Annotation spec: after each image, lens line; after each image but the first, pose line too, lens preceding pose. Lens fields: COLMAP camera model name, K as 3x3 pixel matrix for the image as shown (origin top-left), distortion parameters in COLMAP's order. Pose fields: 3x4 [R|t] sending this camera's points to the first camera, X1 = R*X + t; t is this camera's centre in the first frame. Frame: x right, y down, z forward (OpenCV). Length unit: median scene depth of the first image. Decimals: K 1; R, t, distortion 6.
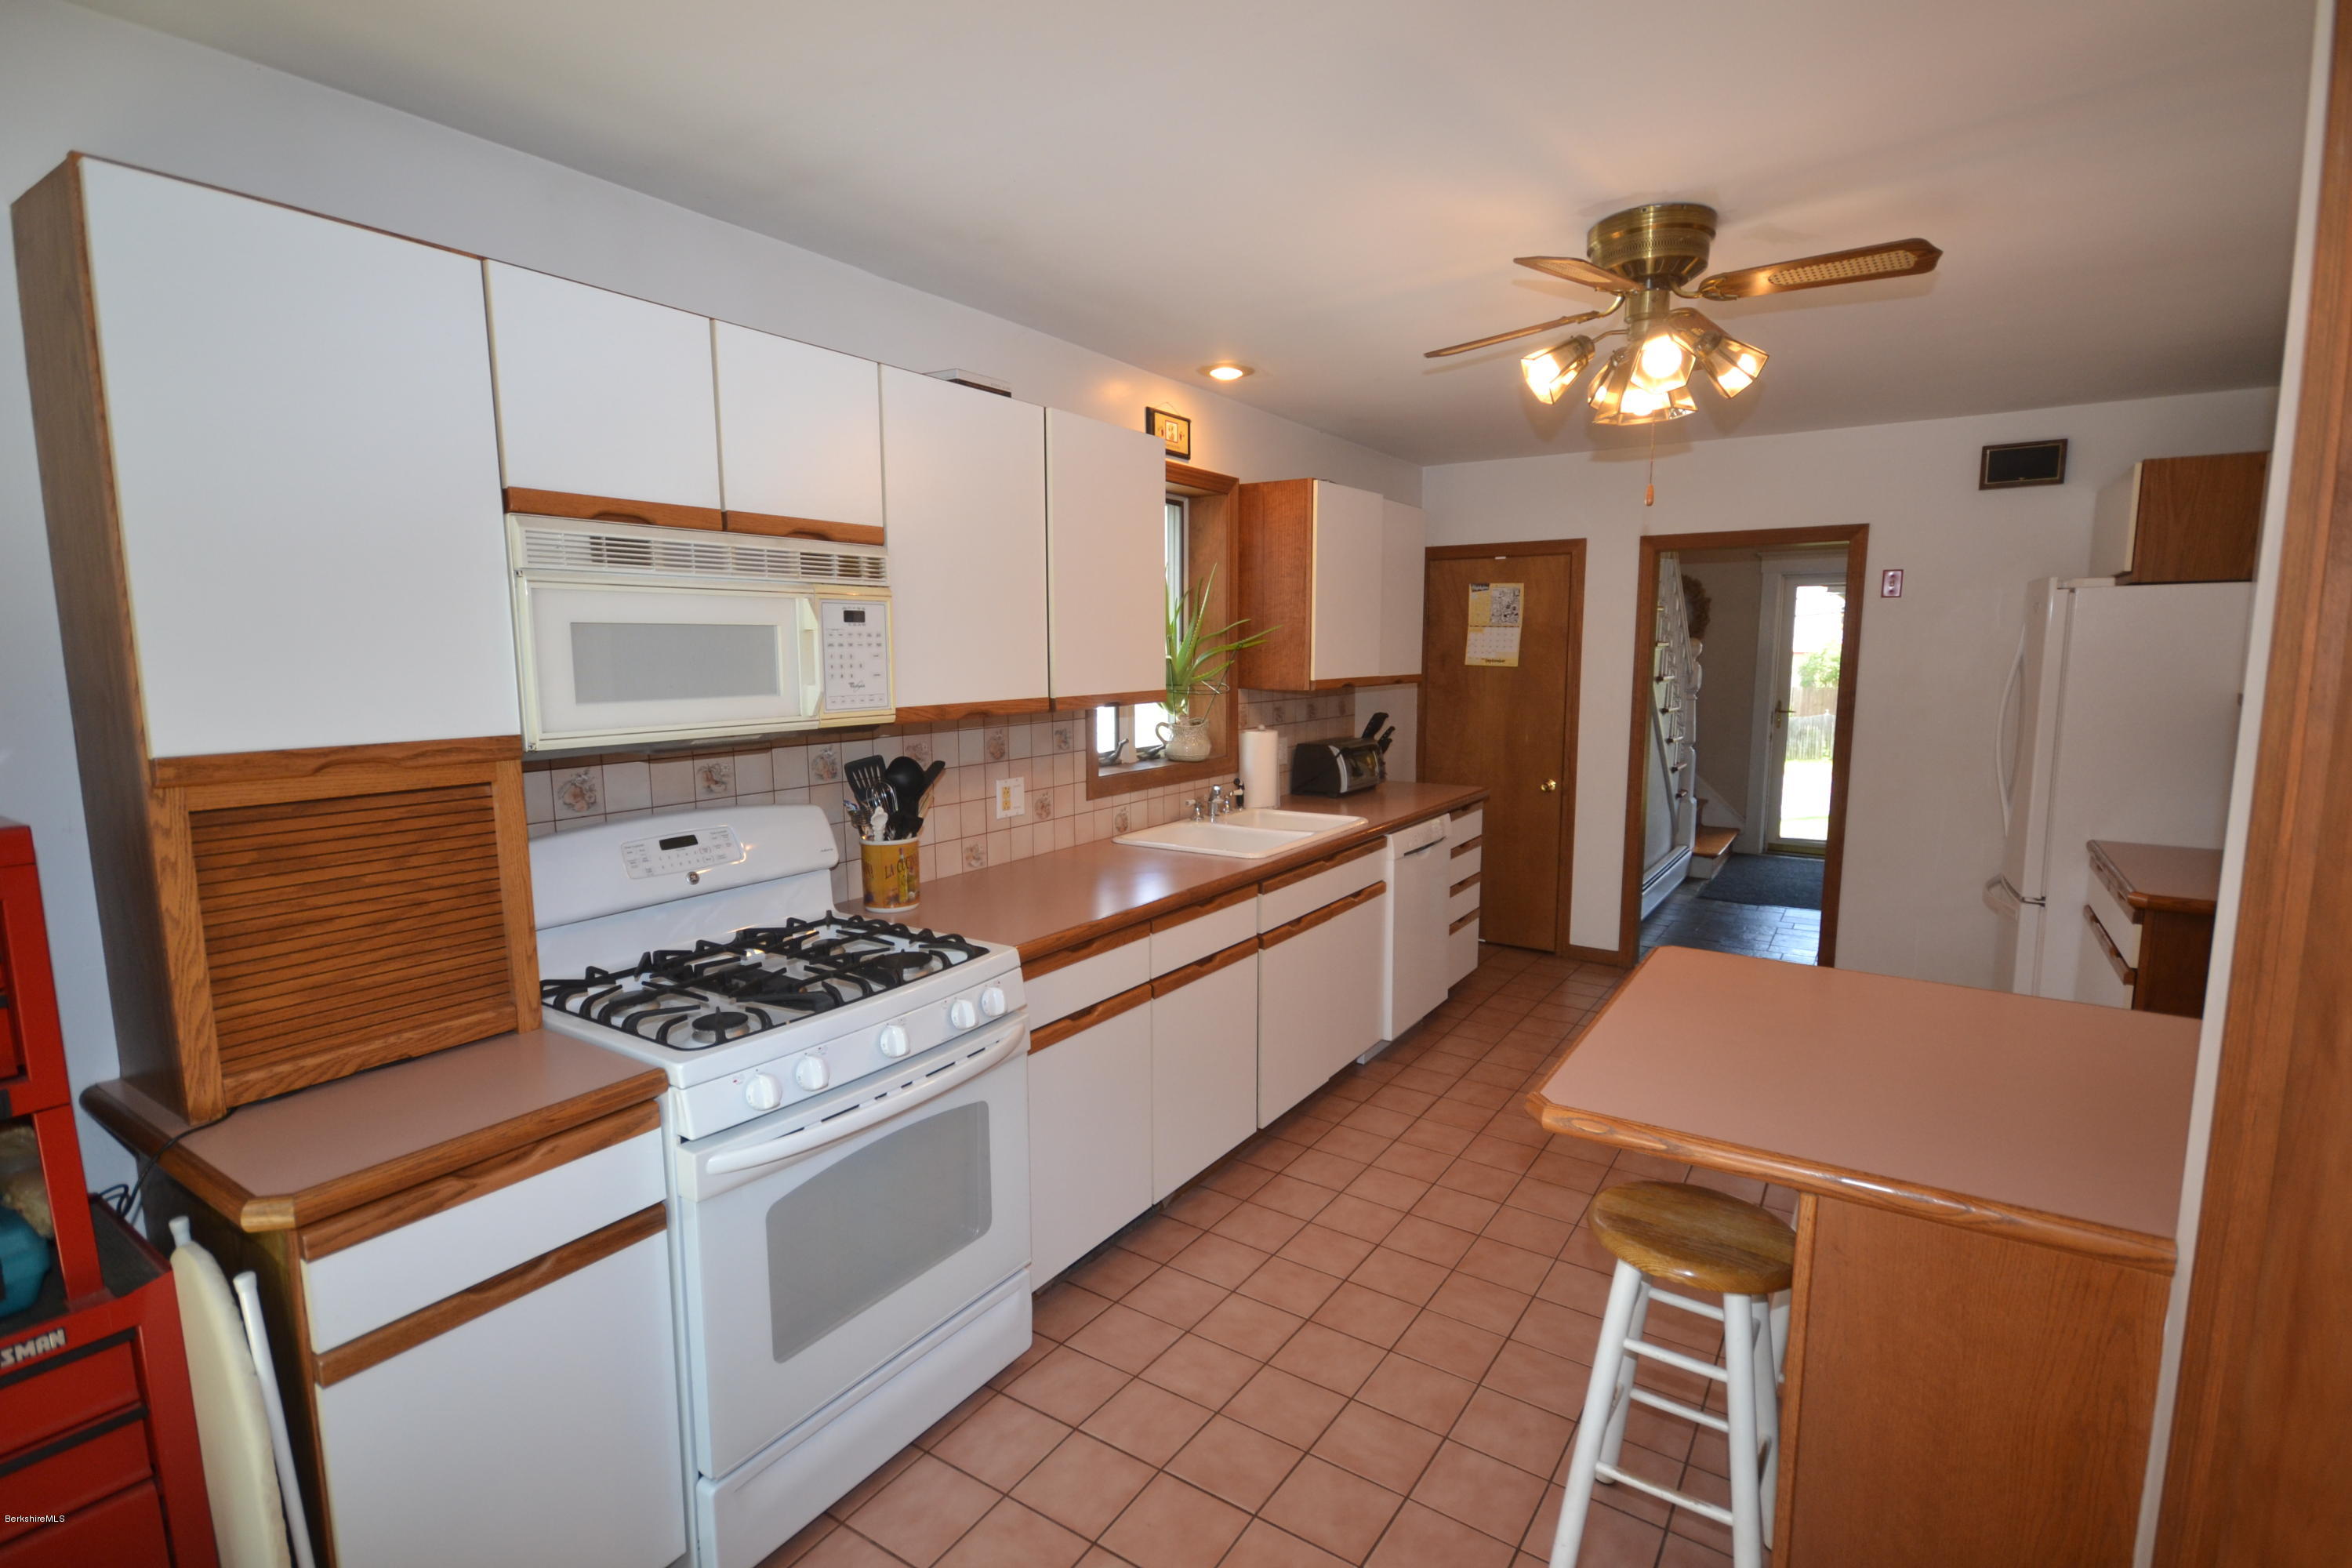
lens RADIAL K [[1110.4, 0, 1176.8], [0, 1110.4, 800.6], [0, 0, 1]] dist [0.003819, 0.000208]
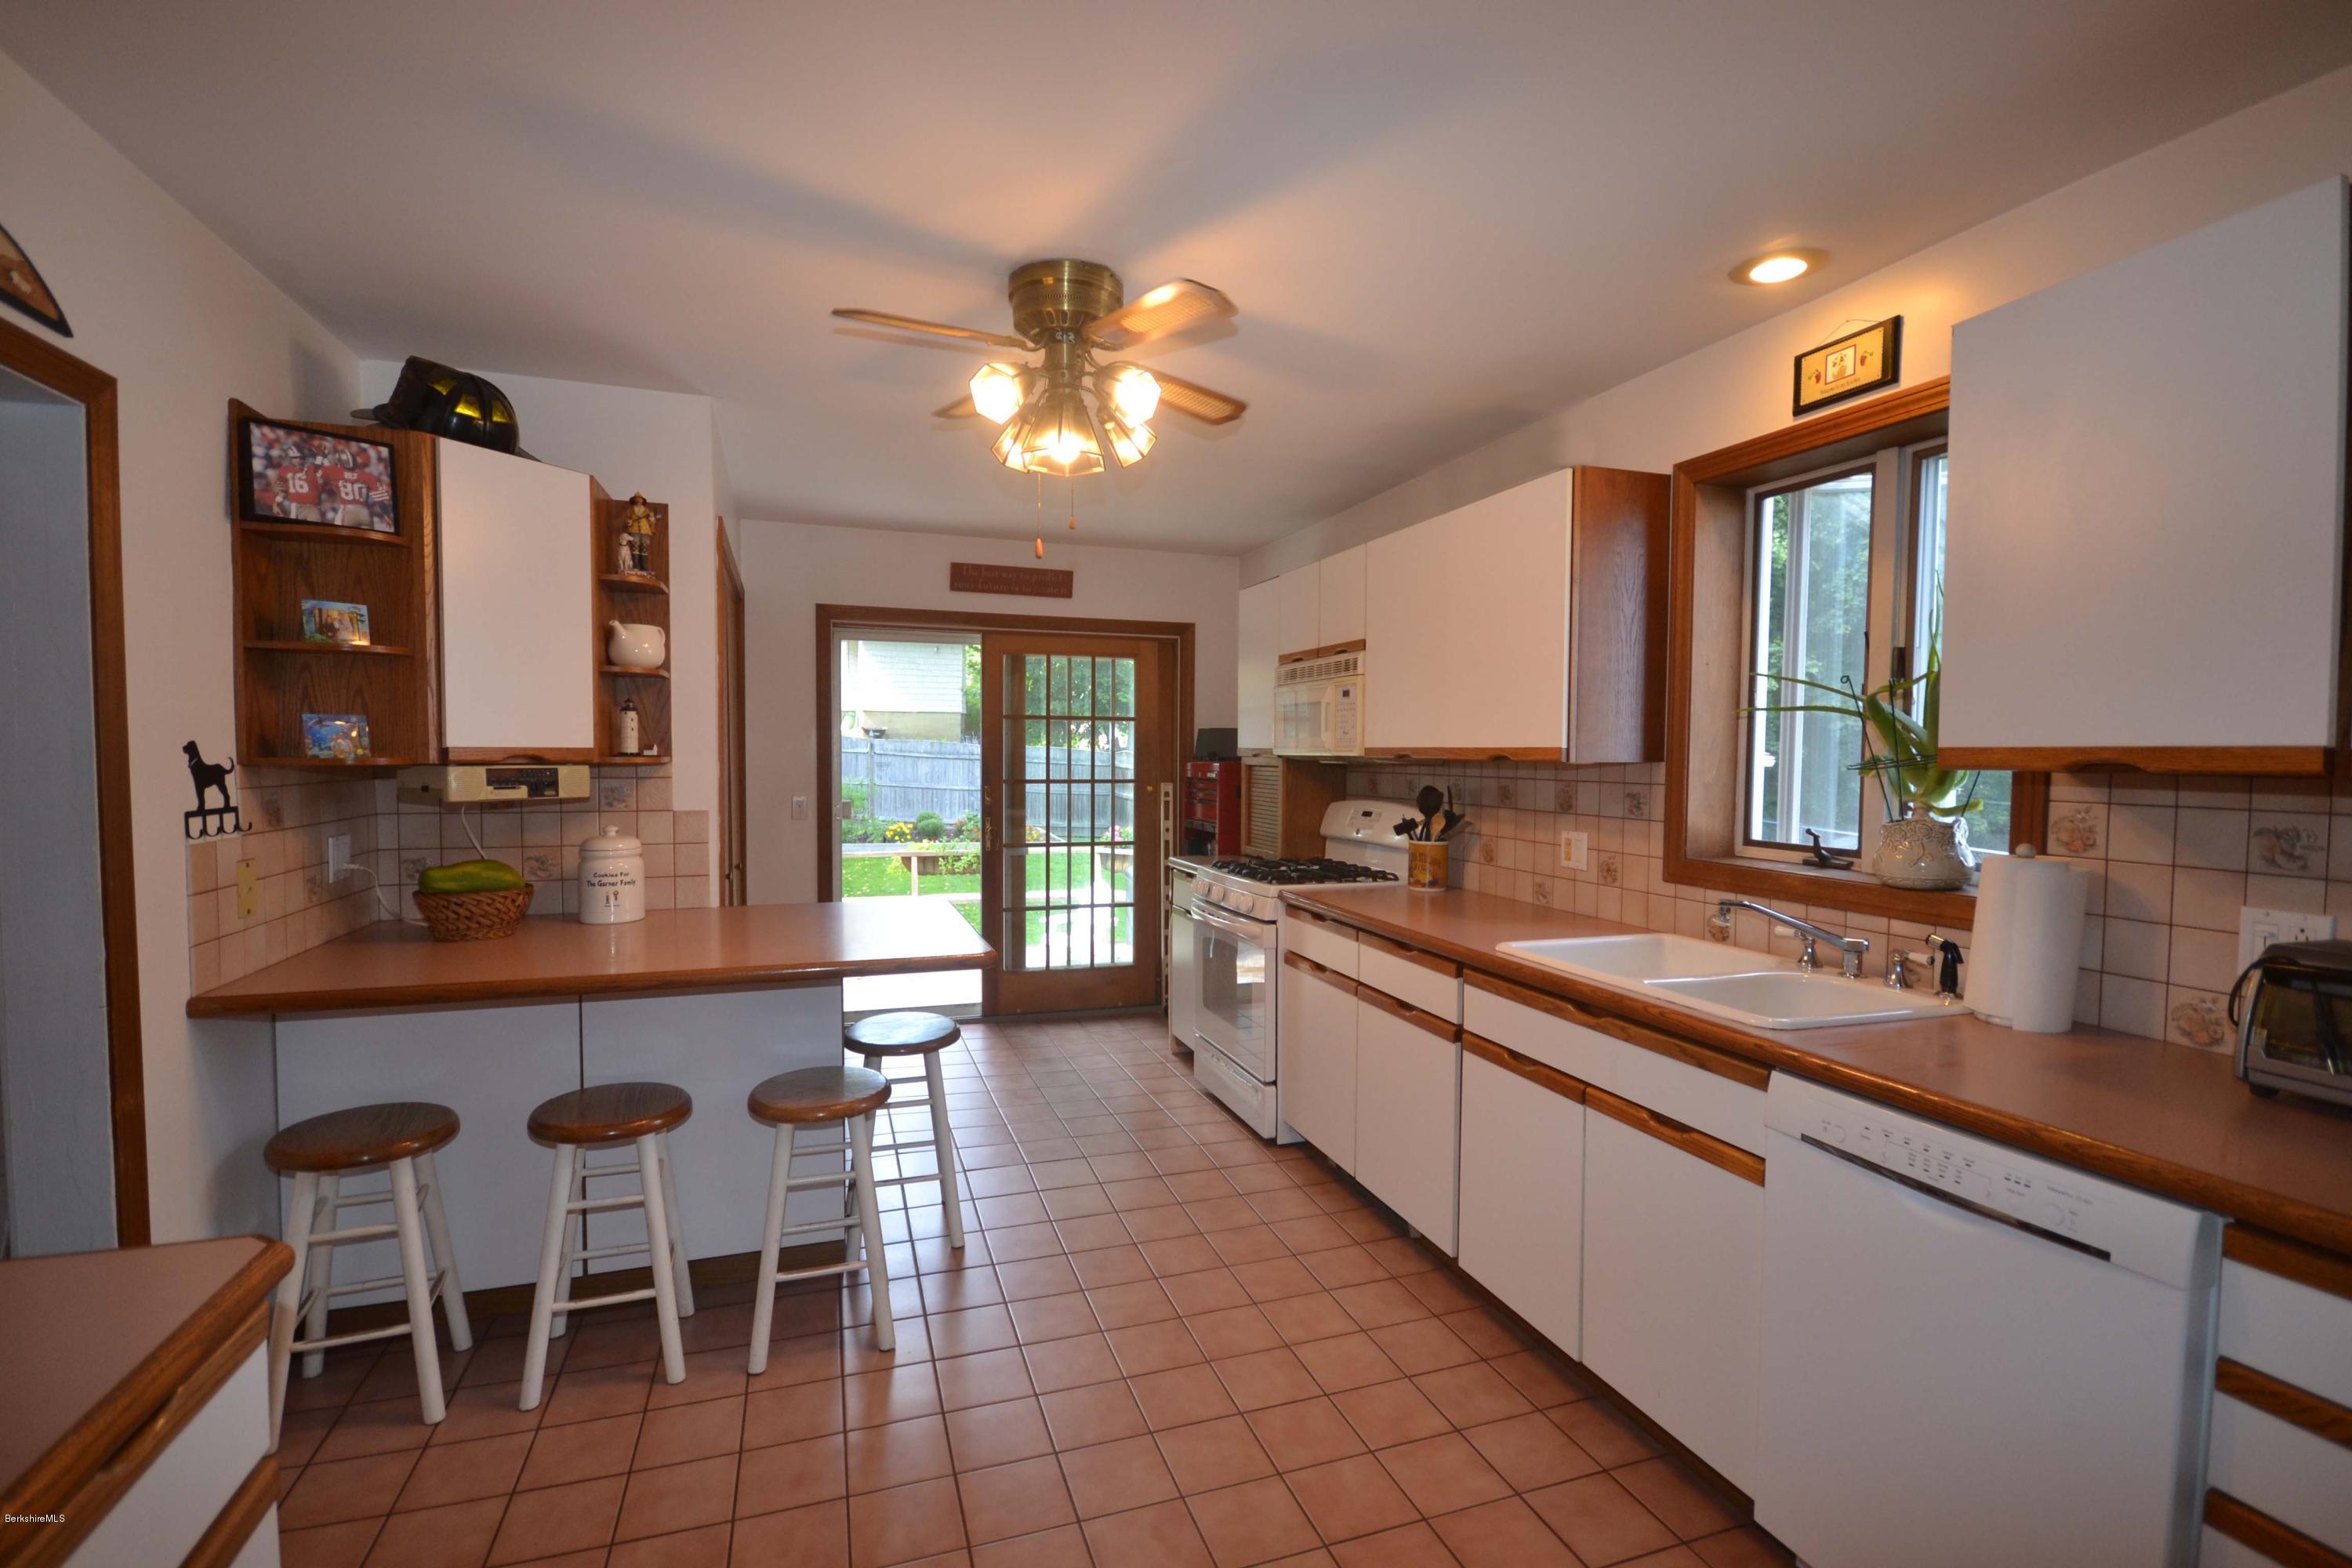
lens RADIAL K [[1085.4, 0, 1179.8], [0, 1085.4, 800.9], [0, 0, 1]] dist [-0.001400, -0.000402]
pose [[-0.614447, 0.035435, -0.788162, 0.973055], [-0.115641, 0.984157, 0.134399, -0.157847], [0.780437, 0.173725, -0.600614, 1.469087]]
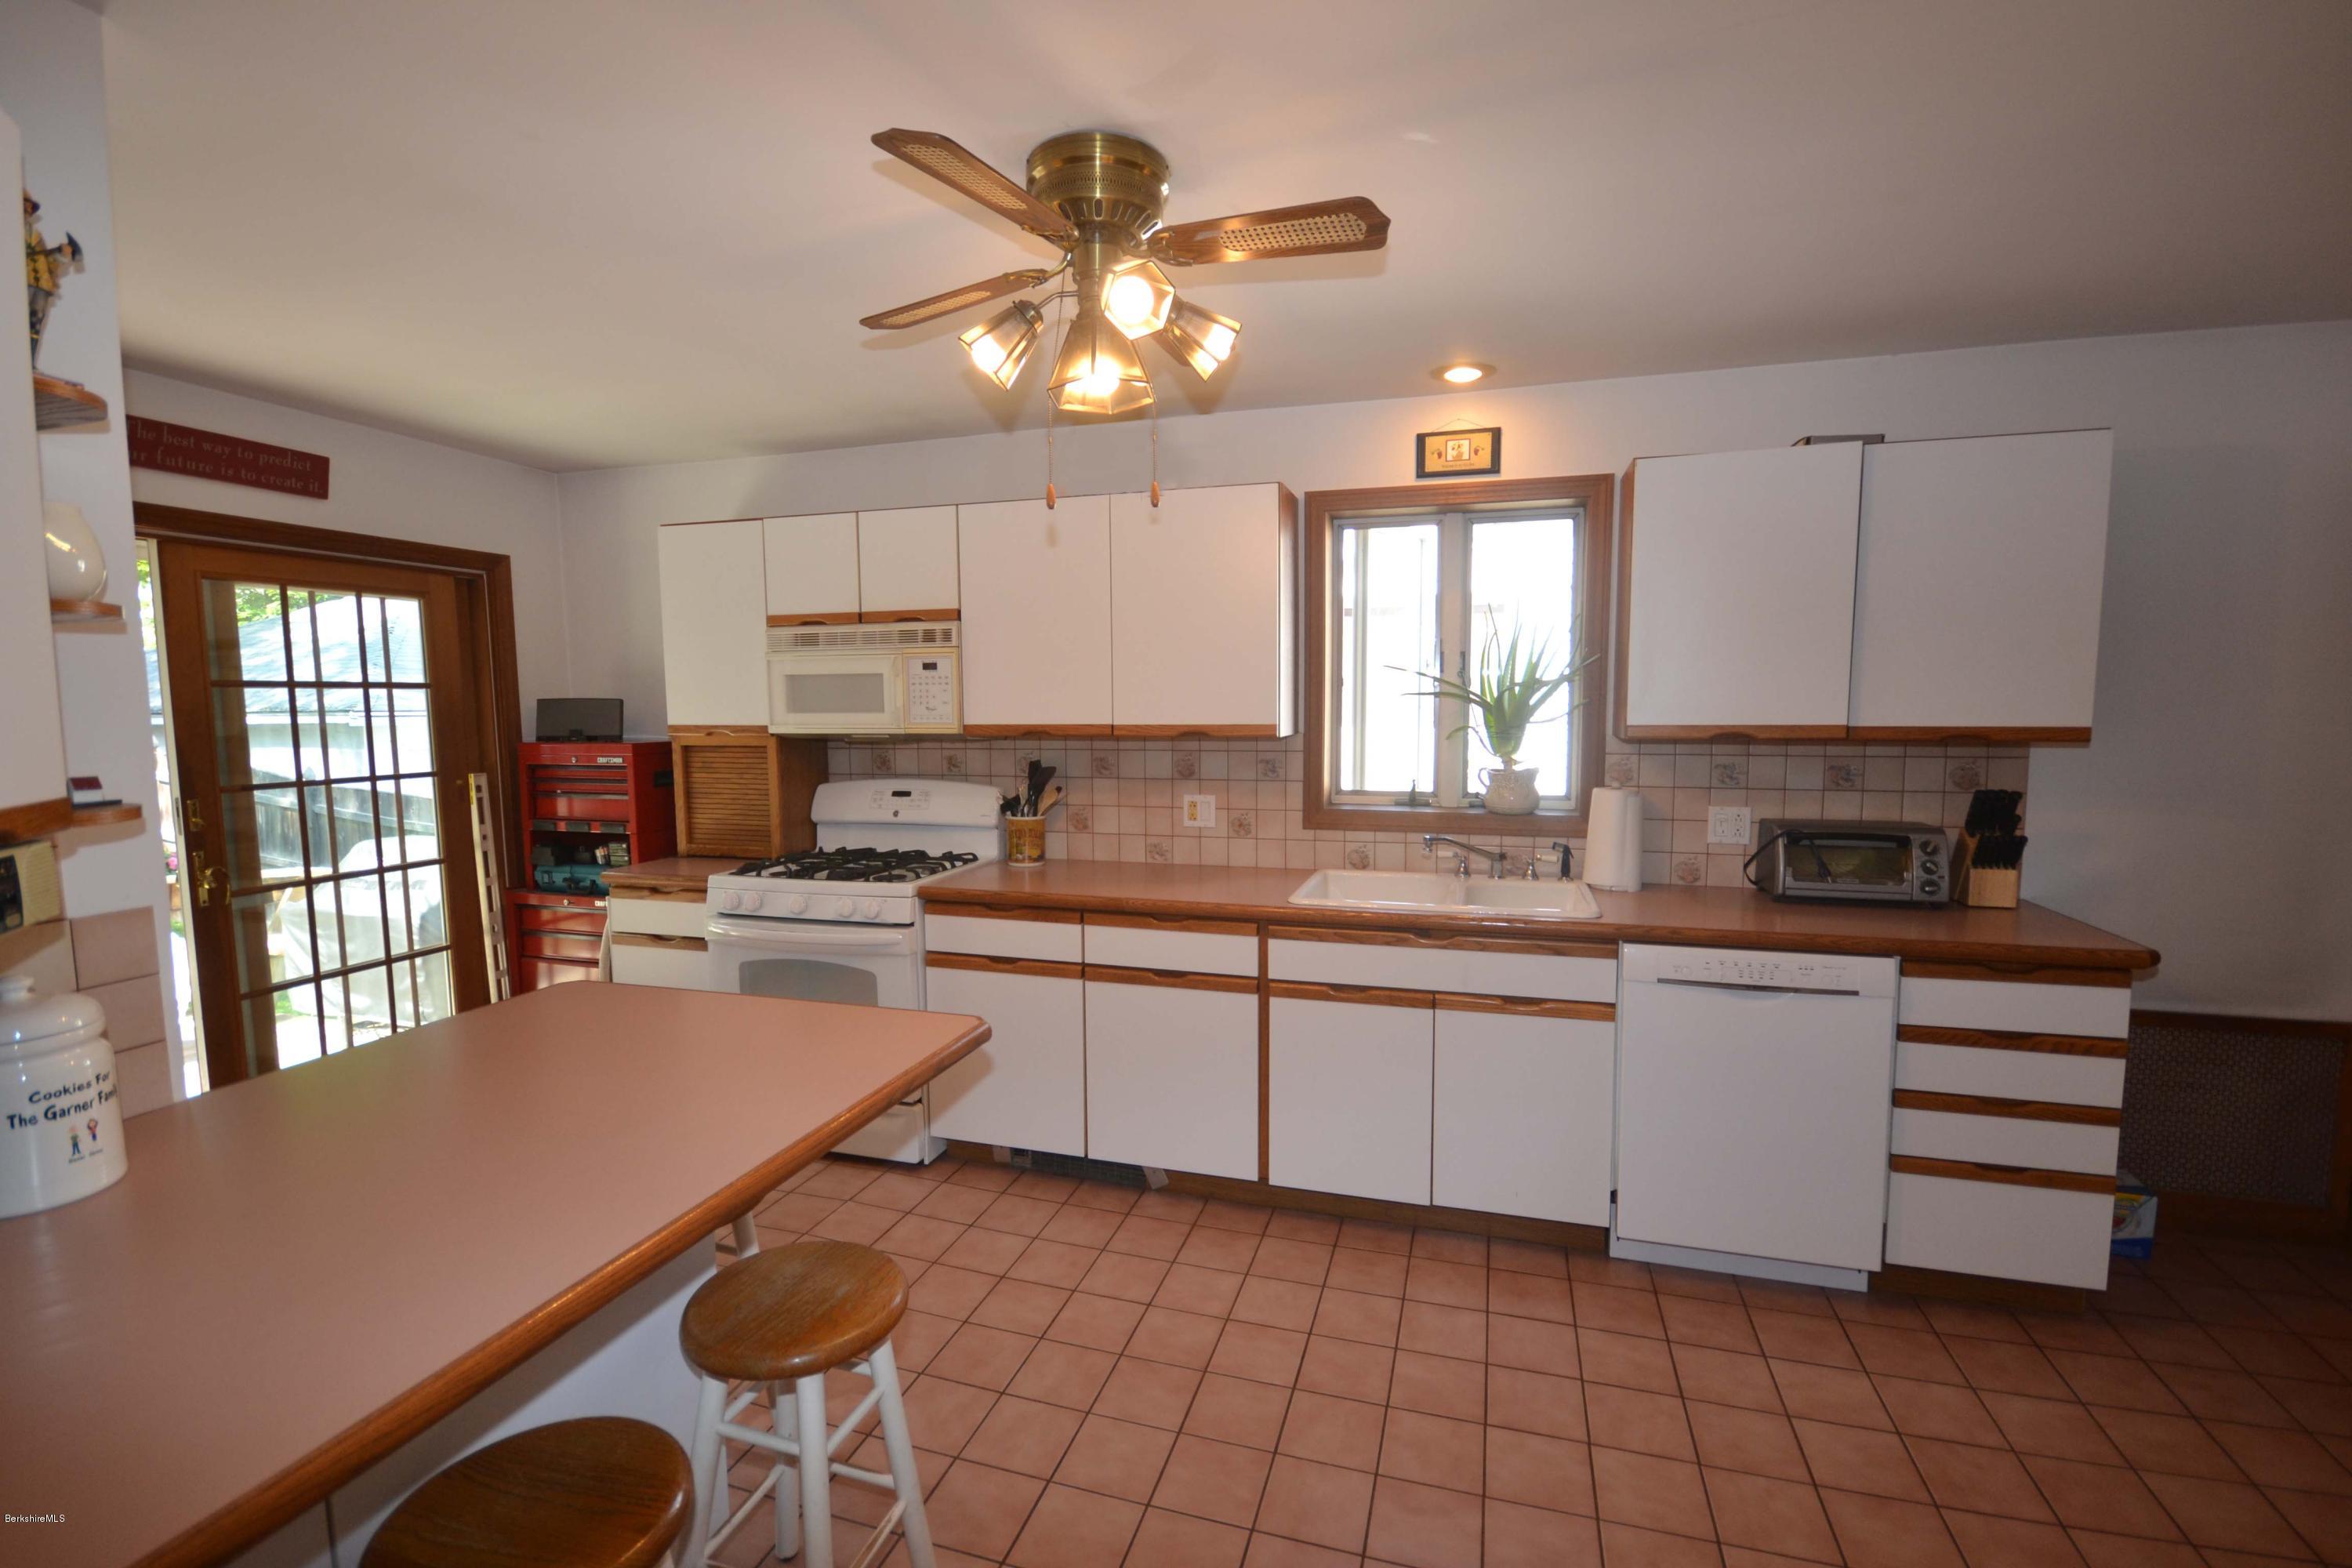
lens RADIAL K [[1040.3, 0, 1187.7], [0, 1040.3, 800.4], [0, 0, 1]] dist [0.000475, -0.006956]
pose [[0.289018, 0.094089, -0.952689, 1.016871], [-0.128862, 0.989925, 0.058673, -0.086988], [0.948611, 0.105808, 0.298230, 0.732949]]
